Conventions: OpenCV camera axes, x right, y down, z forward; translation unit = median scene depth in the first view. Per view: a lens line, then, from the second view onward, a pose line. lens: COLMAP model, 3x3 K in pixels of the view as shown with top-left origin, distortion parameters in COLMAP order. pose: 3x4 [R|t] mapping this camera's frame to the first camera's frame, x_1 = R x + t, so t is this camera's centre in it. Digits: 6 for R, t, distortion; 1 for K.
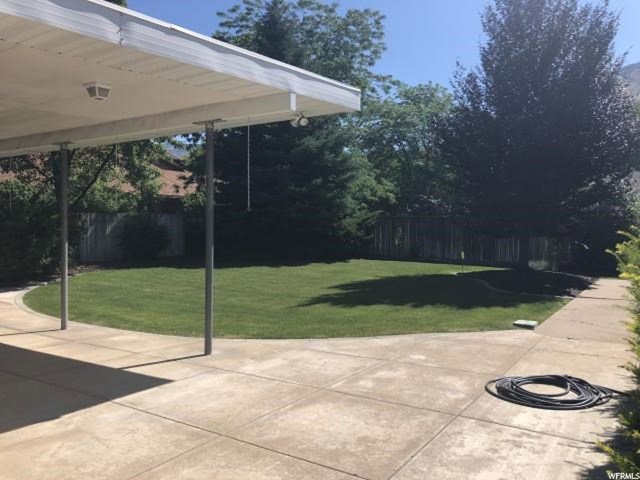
lens RADIAL K [[531.4, 0, 321.5], [0, 531.4, 238.0], [0, 0, 1]] dist [0.045805, -0.065278]
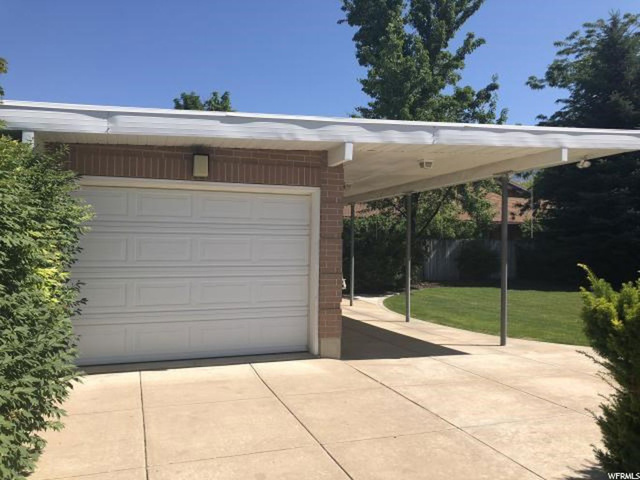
lens RADIAL K [[531.4, 0, 321.5], [0, 531.4, 238.0], [0, 0, 1]] dist [0.045805, -0.065278]
pose [[0.809684, -0.008247, -0.586808, 0.075515], [-0.019945, 0.998937, -0.041559, 0.005167], [0.586527, 0.045354, 0.808659, -0.131655]]
